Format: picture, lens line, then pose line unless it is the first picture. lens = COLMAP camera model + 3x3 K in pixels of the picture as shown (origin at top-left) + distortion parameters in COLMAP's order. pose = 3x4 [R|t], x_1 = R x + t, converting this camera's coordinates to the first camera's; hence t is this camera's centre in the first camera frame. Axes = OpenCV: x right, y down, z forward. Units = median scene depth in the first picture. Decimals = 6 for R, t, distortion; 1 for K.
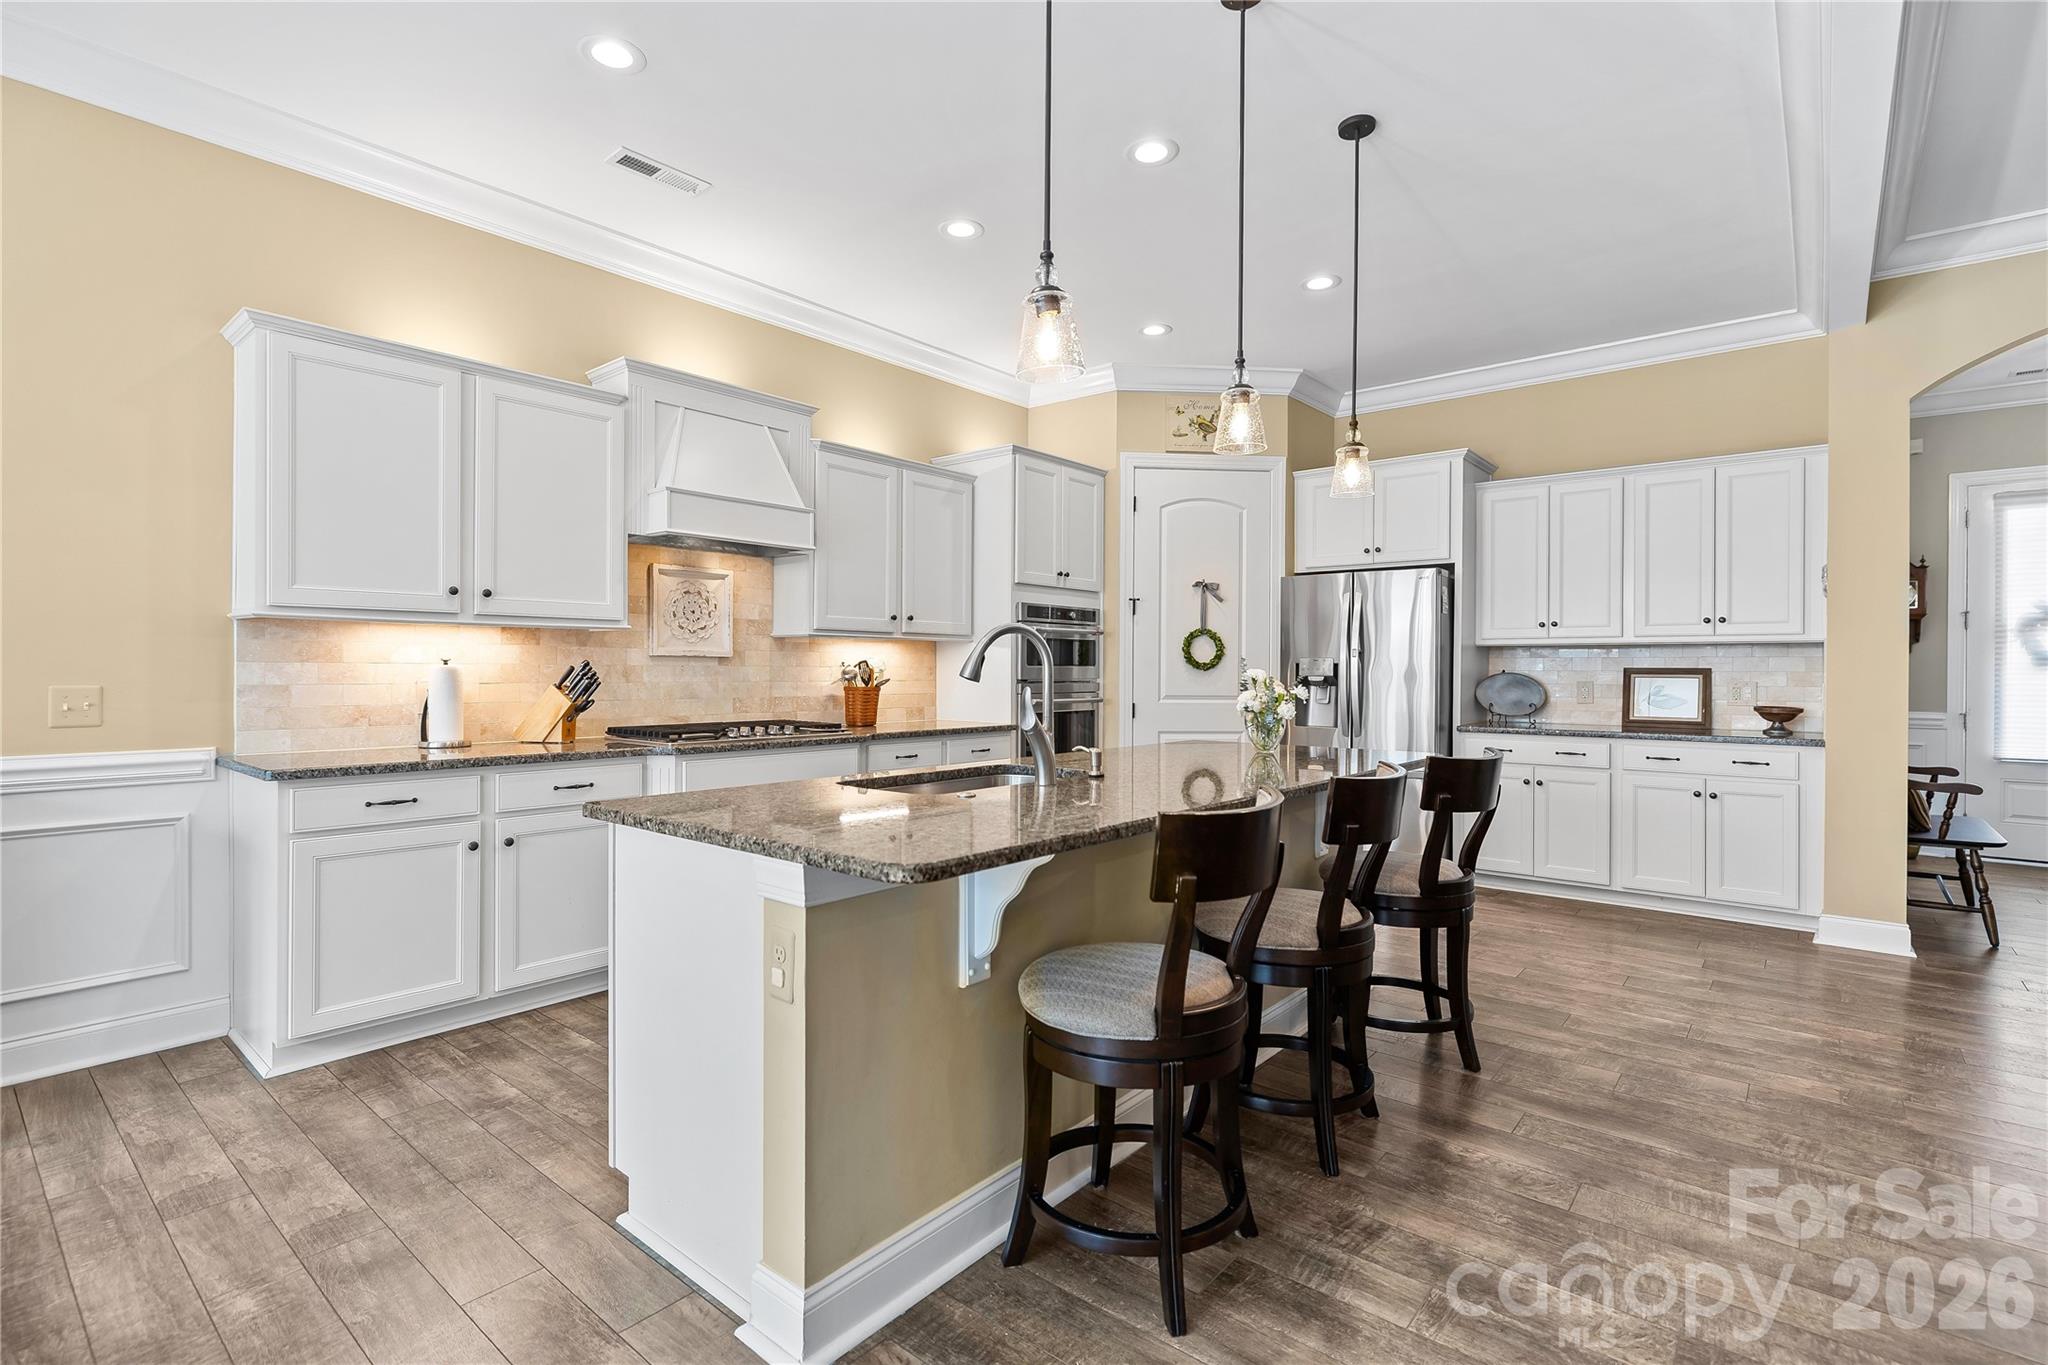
lens RADIAL K [[964.4, 0, 1020.5], [0, 964.4, 671.6], [0, 0, 1]] dist [-0.017400, 0.000103]
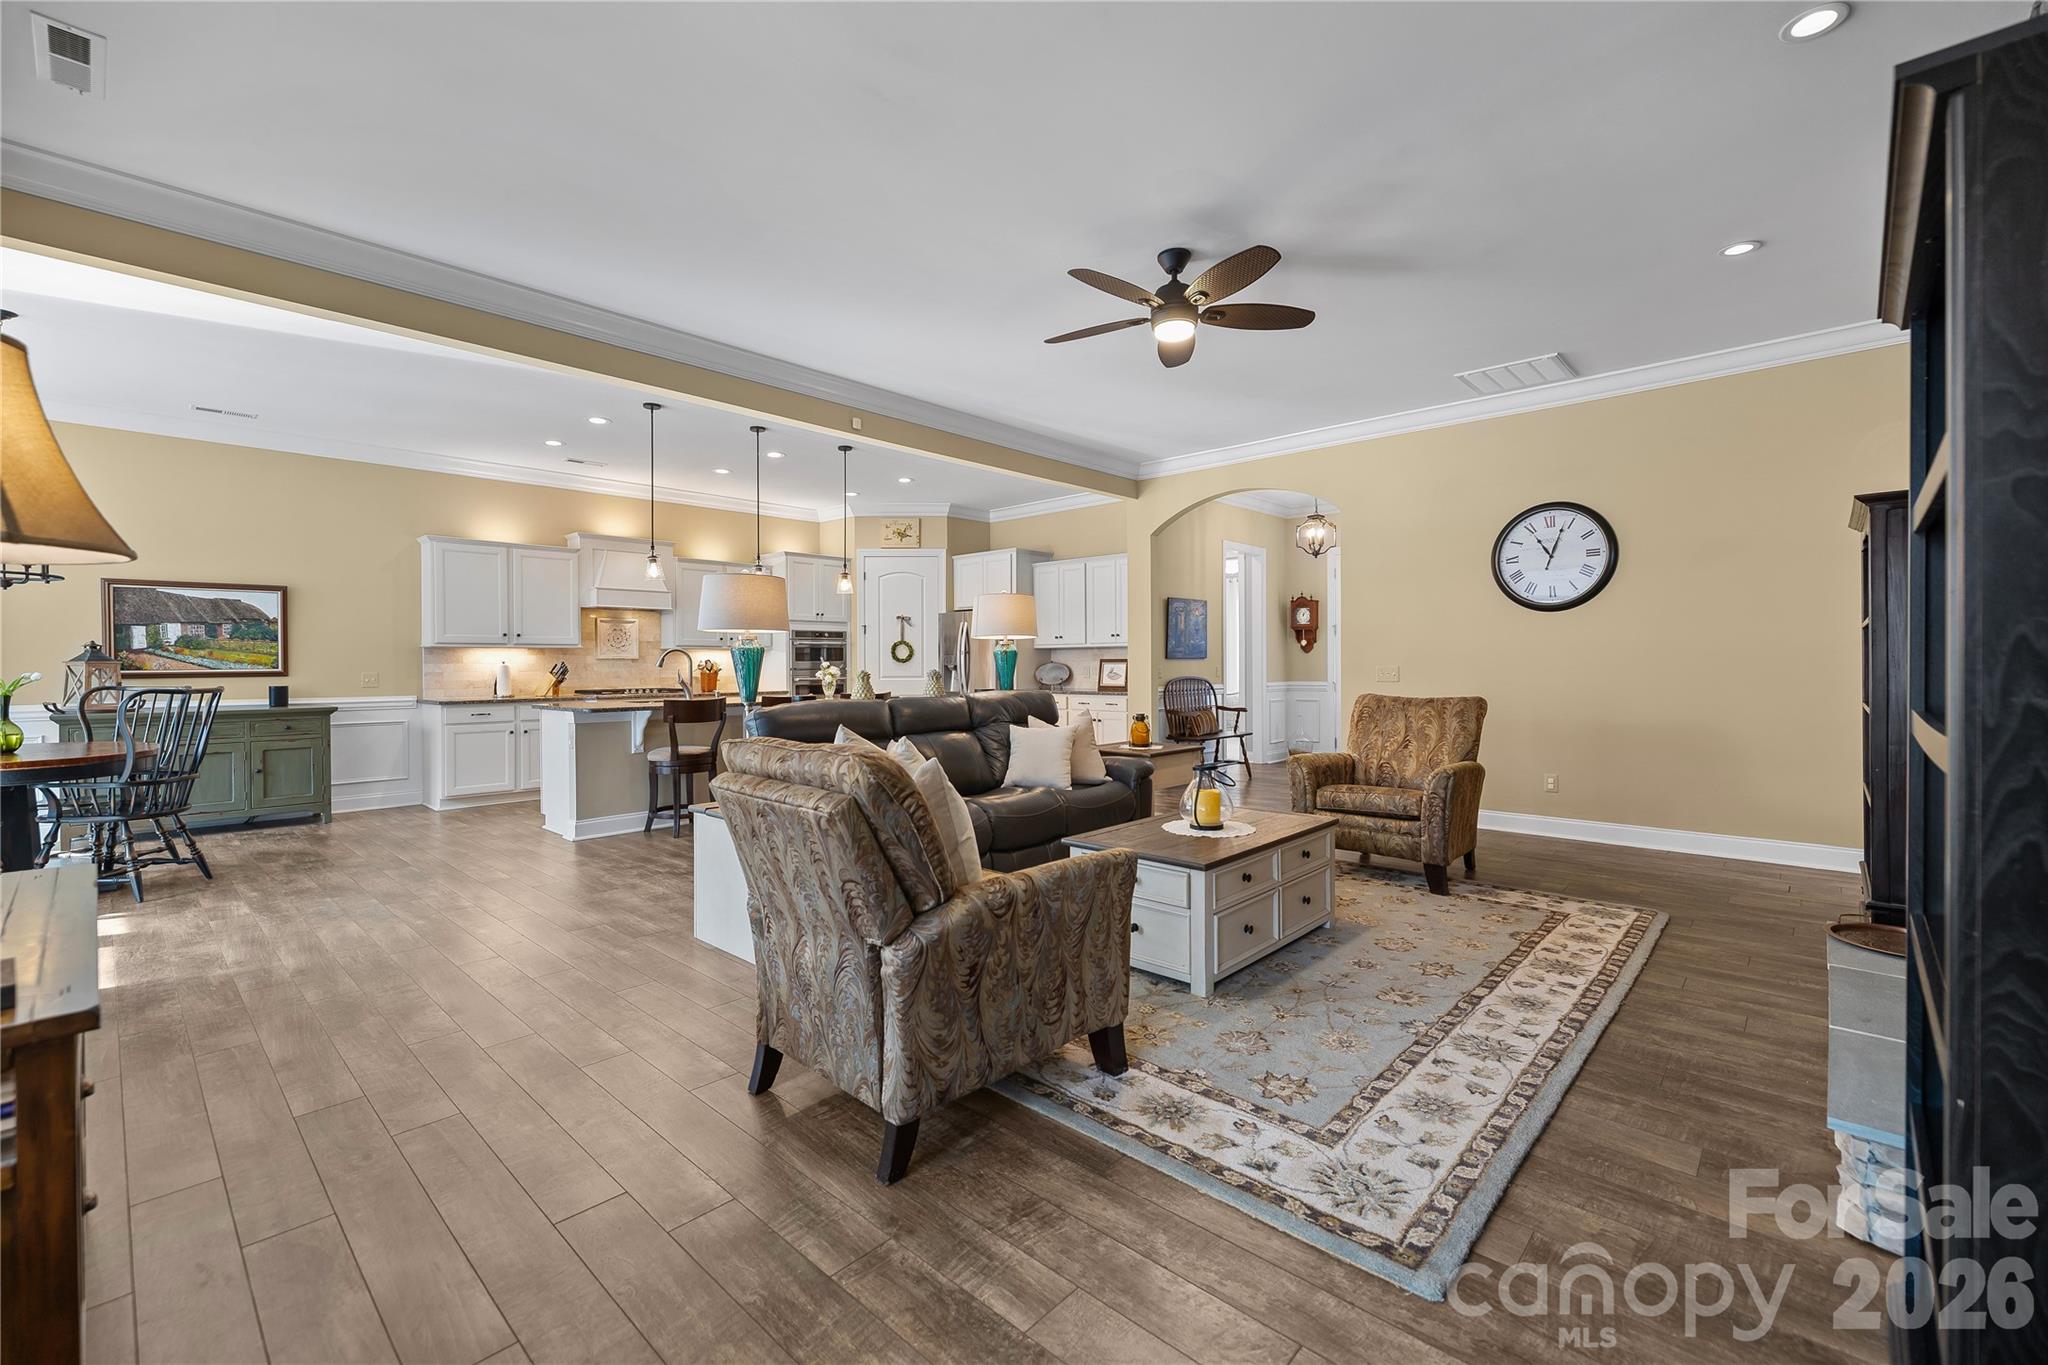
lens RADIAL K [[874.1, 0, 1013.4], [0, 874.1, 666.4], [0, 0, 1]] dist [-0.002677, -0.000616]
pose [[0.998207, -0.010853, -0.058864, 0.685295], [0.010936, 0.999940, 0.001079, 0.008907], [0.058849, -0.001721, 0.998265, -0.950476]]
